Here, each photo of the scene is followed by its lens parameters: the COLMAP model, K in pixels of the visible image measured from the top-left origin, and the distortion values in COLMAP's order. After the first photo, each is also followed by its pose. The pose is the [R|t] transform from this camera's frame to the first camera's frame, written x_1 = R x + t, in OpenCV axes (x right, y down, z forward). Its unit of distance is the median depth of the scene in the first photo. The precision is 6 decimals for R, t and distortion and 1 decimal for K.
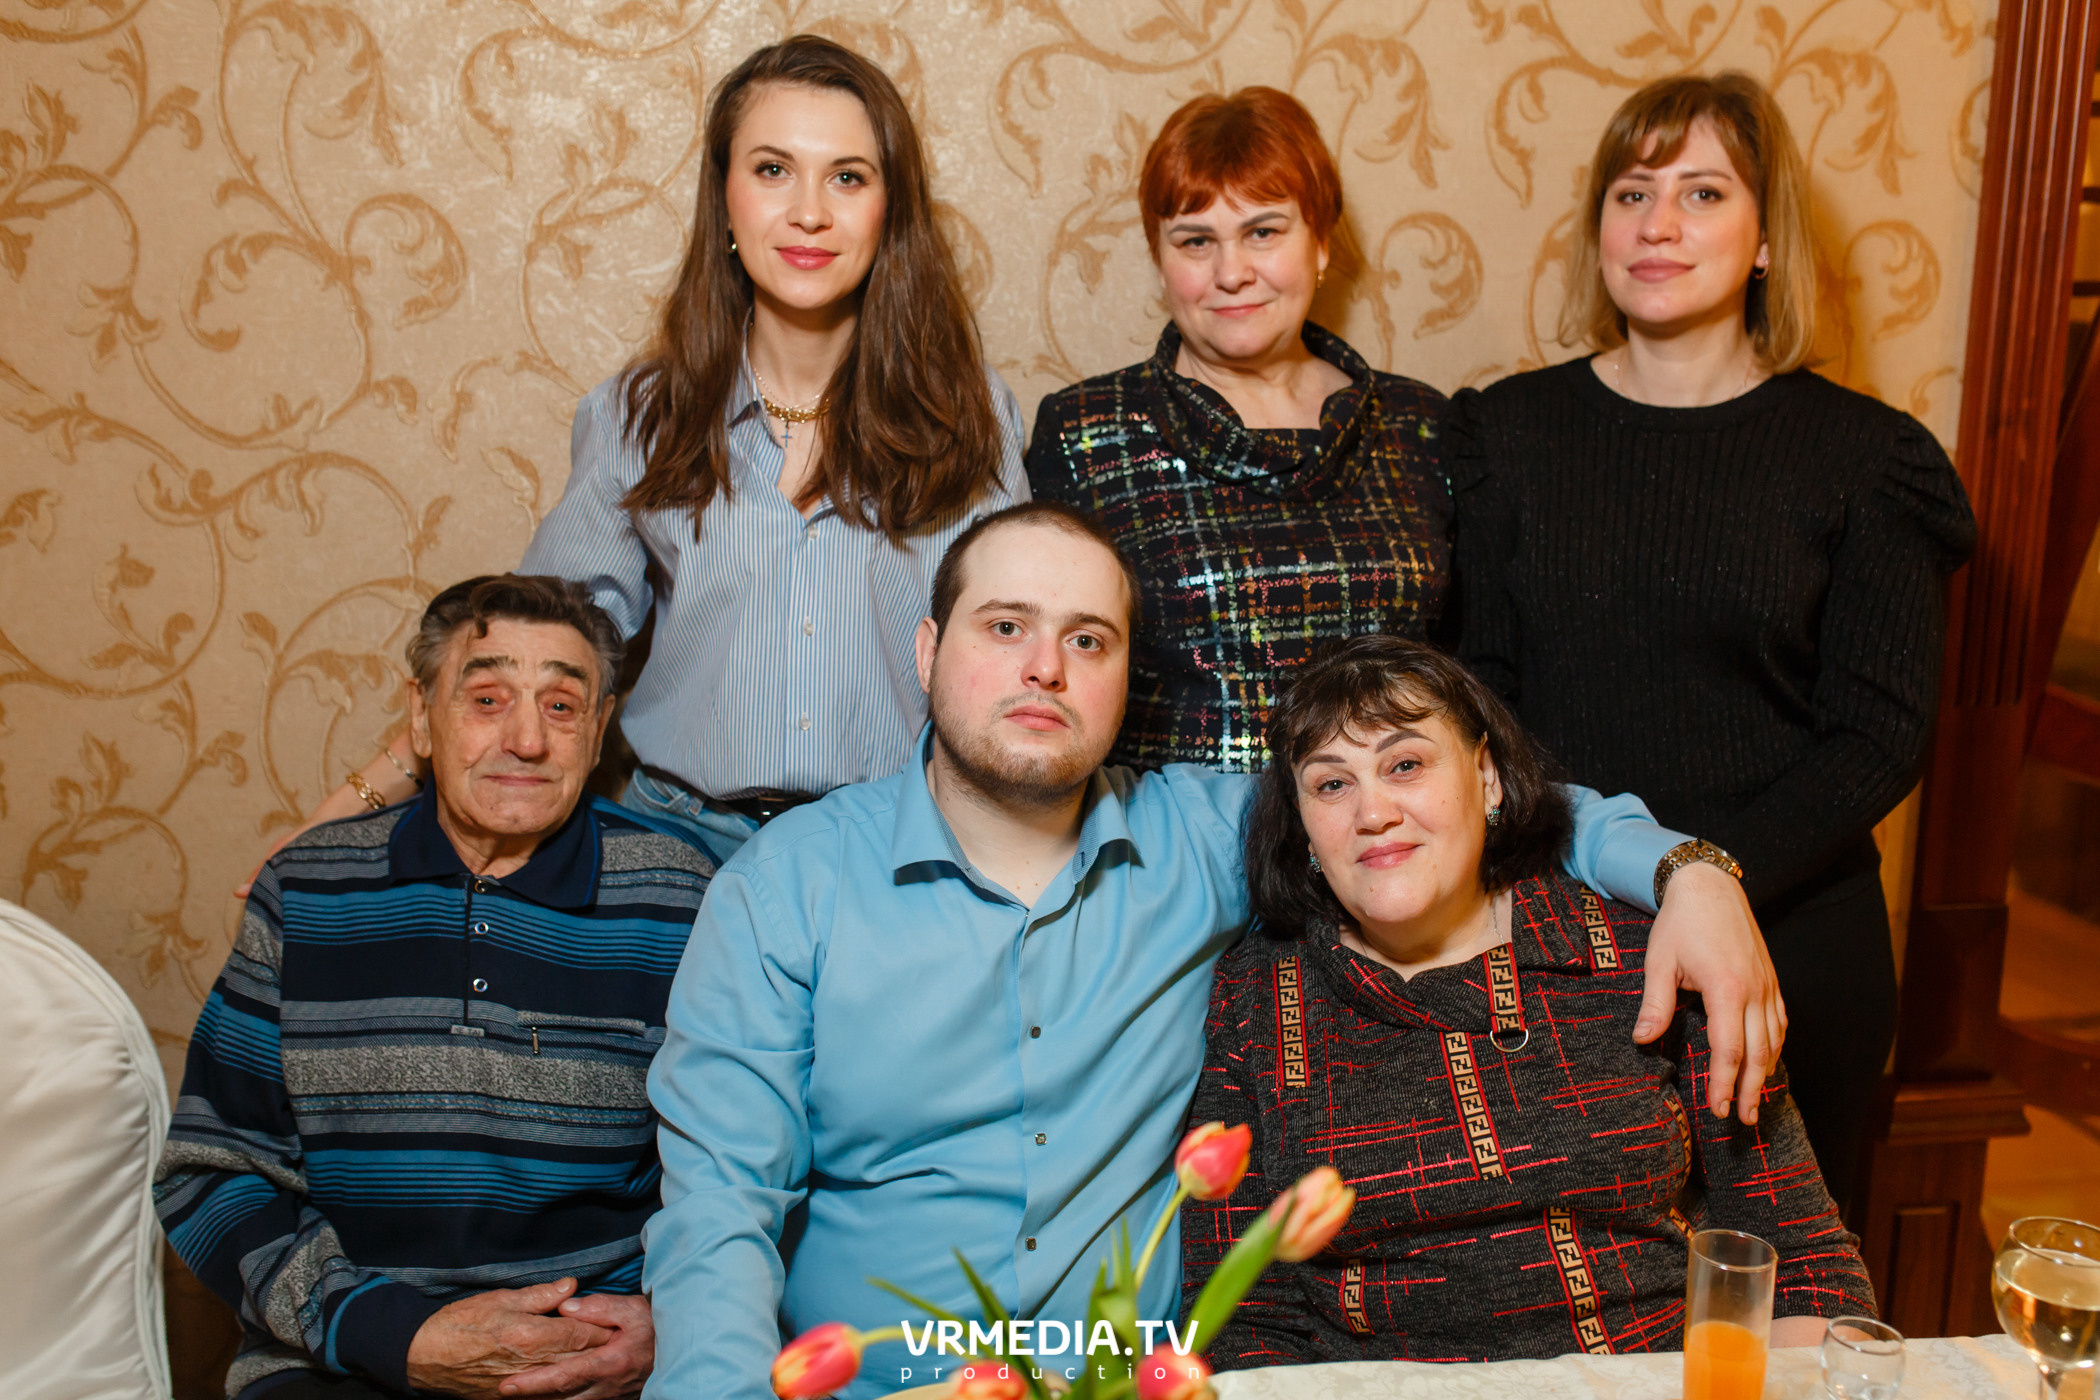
lens RADIAL K [[1840.8, 0, 1040.9], [0, 1840.8, 615.7], [0, 0, 1]] dist [0.001328, -0.004652]
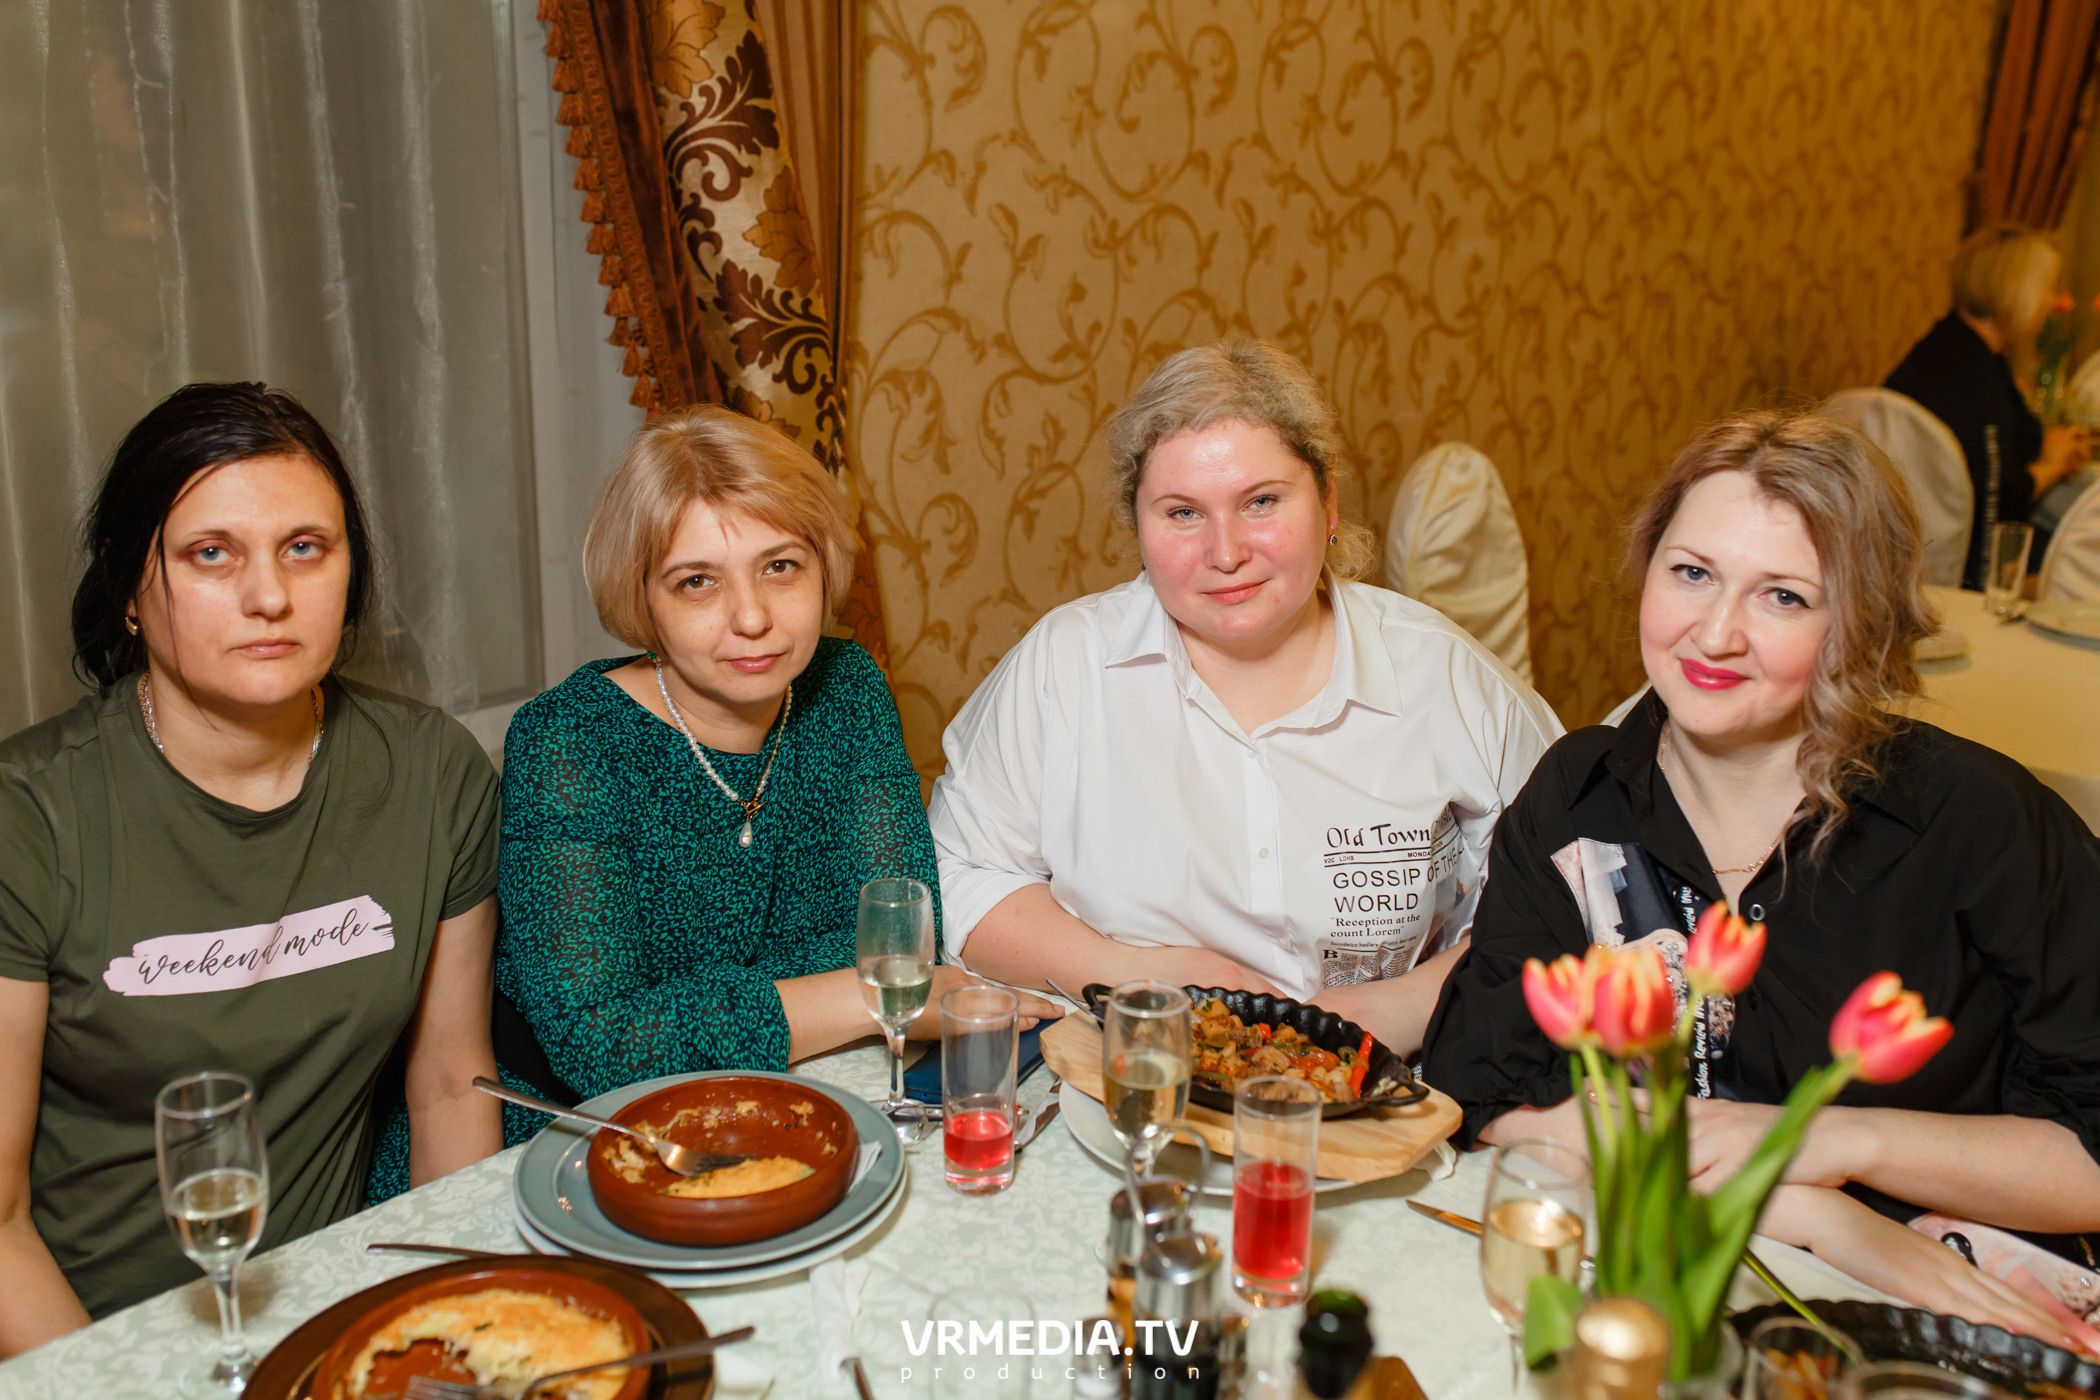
lens RADIAL K [[1952.3, 0, 978.0], [0, 1952.3, 668.3], [0, 0, 1]] dist [0.004489, 0.000000]
pose [[0.784318, -0.163755, 0.598356, -1.526220], [0.080667, 0.983264, 0.163357, 0.009097], [-0.615092, -0.079856, 0.784401, -0.162050]]
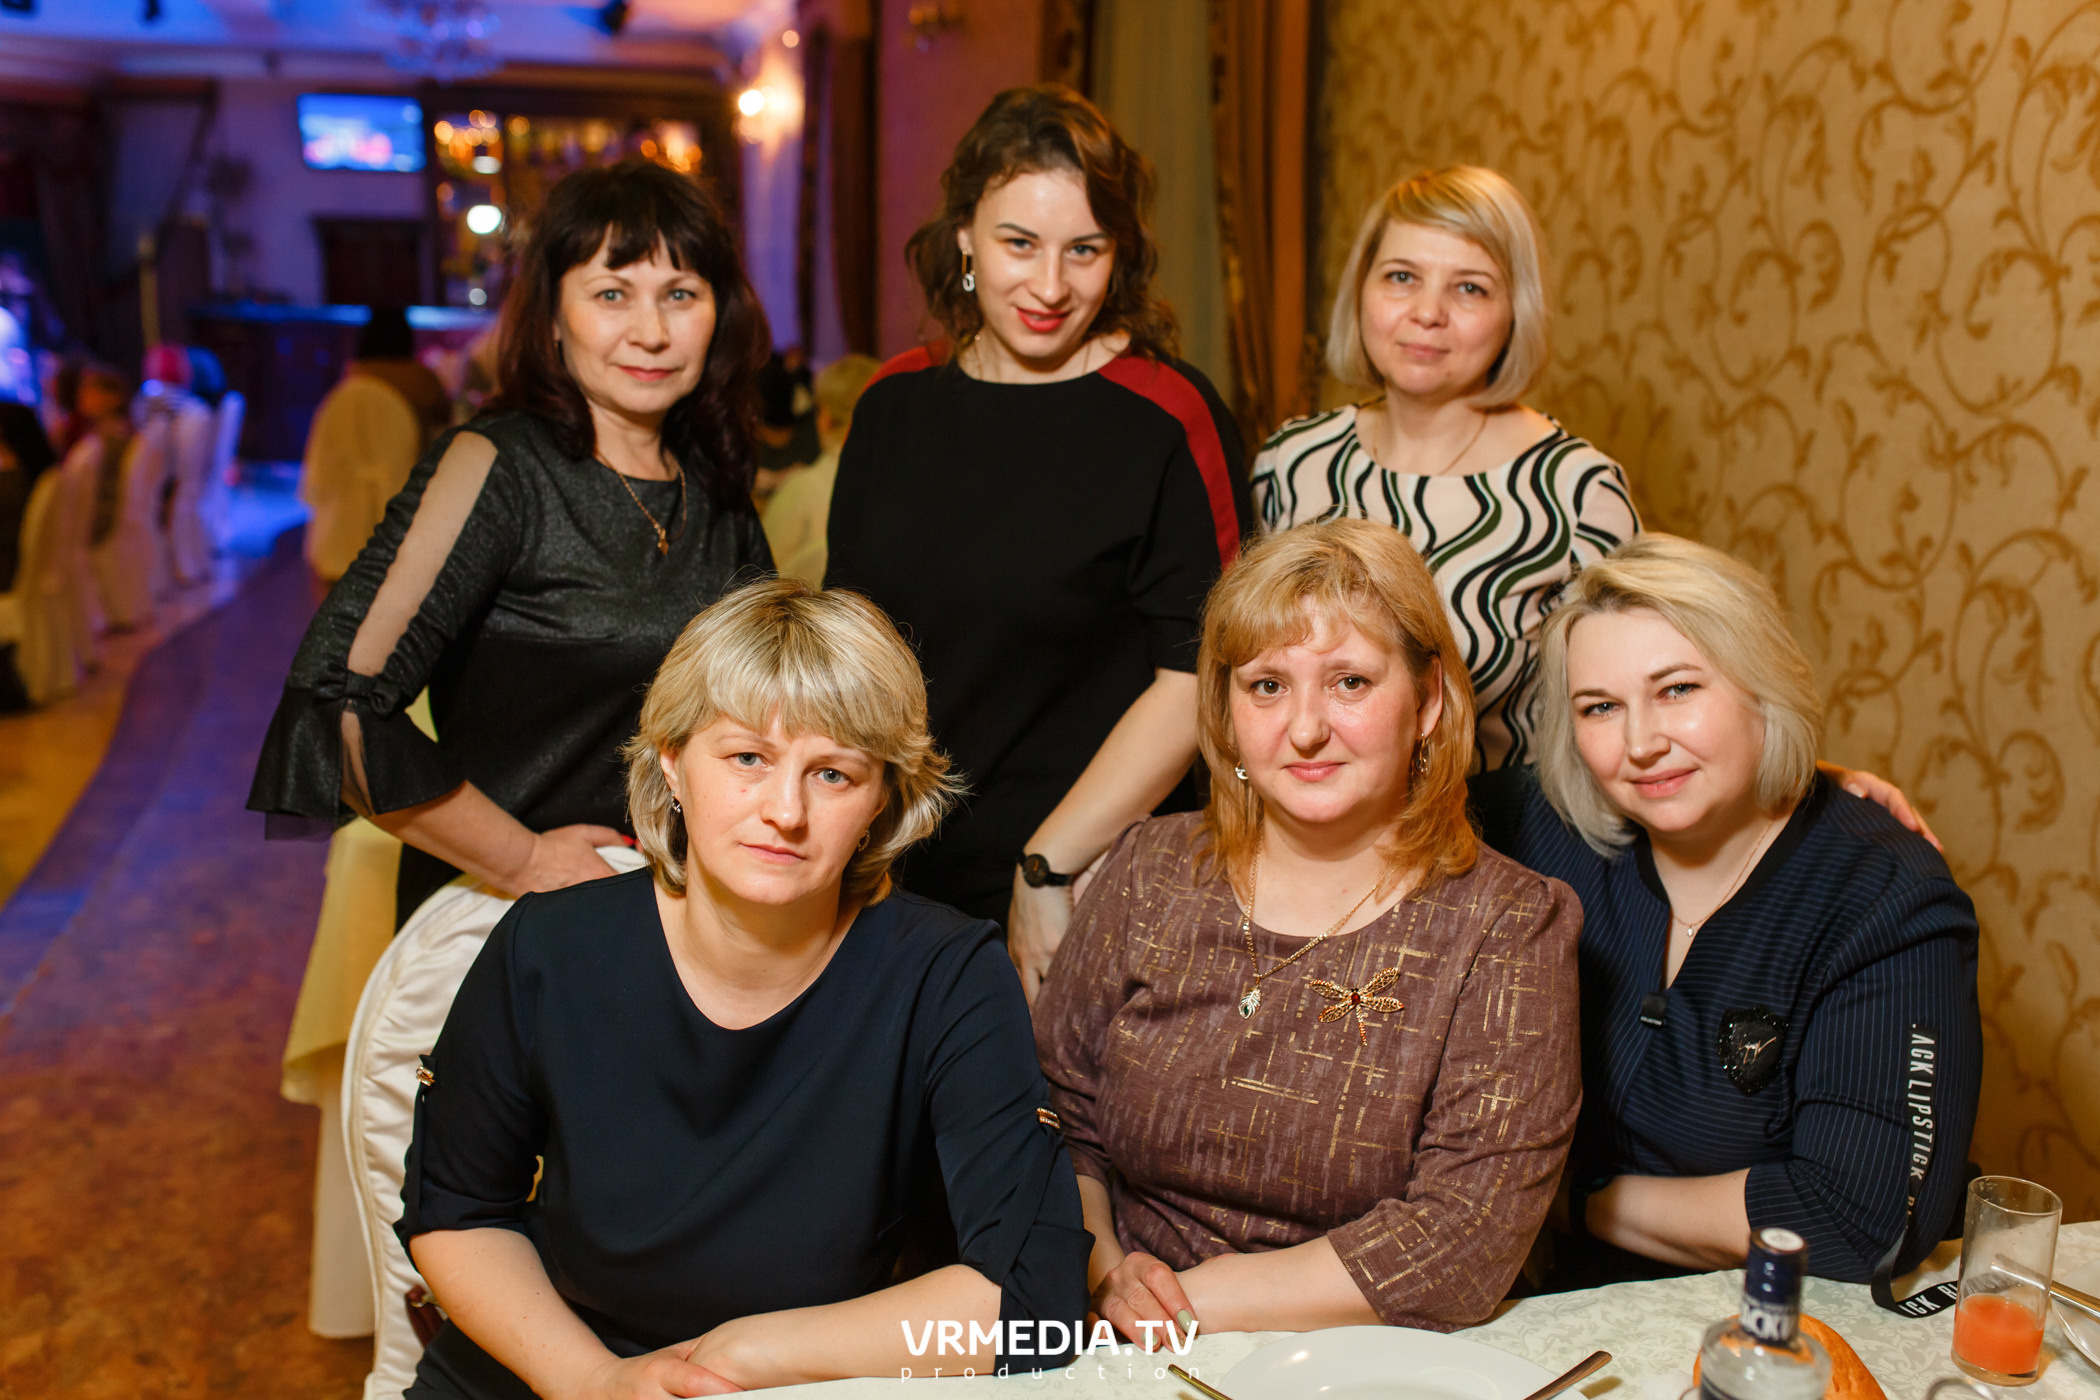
lens RADIAL K [[1952.3, 0, 1044.1], [0, 1952.3, 702.5], [0, 0, 1]] dist [0.004489, 0.000000]
pose [[0.166428, 0.207370, -0.964002, 0.844072], [-0.190161, 0.966034, 0.174977, -0.010811], [0.967544, 0.154194, 0.200209, 0.113861]]
